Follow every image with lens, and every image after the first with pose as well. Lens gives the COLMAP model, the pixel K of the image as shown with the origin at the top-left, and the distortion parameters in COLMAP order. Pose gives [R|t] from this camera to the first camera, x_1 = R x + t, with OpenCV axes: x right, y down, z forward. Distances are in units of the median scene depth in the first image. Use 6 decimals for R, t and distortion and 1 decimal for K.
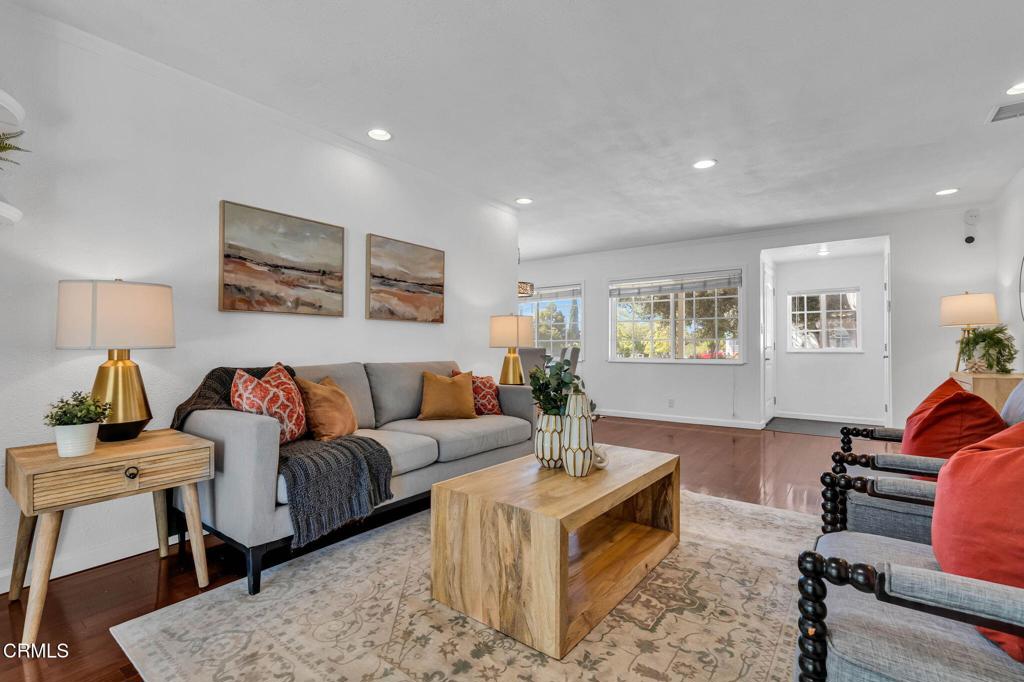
lens RADIAL K [[470.4, 0, 512.5], [0, 470.4, 341.9], [0, 0, 1]] dist [-0.002357, 0.001590]
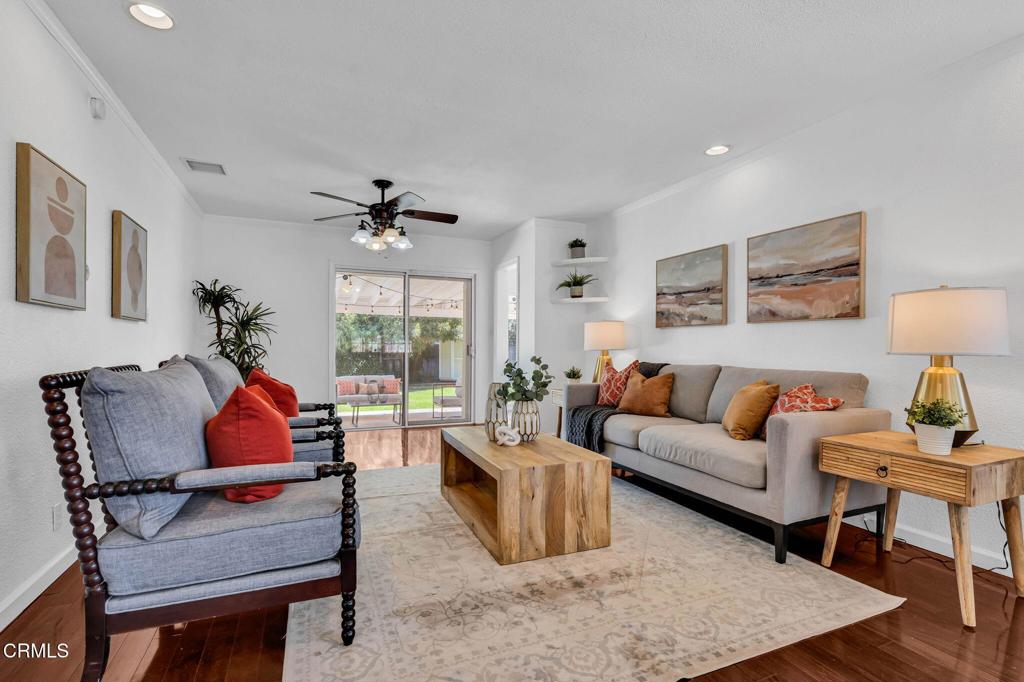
lens RADIAL K [[470.4, 0, 512.8], [0, 470.4, 345.7], [0, 0, 1]] dist [-0.002357, 0.001590]
pose [[-0.498530, -0.002613, -0.866868, 0.822800], [0.005768, 0.999963, -0.006331, 0.002447], [0.866853, -0.008156, -0.498497, 1.070097]]
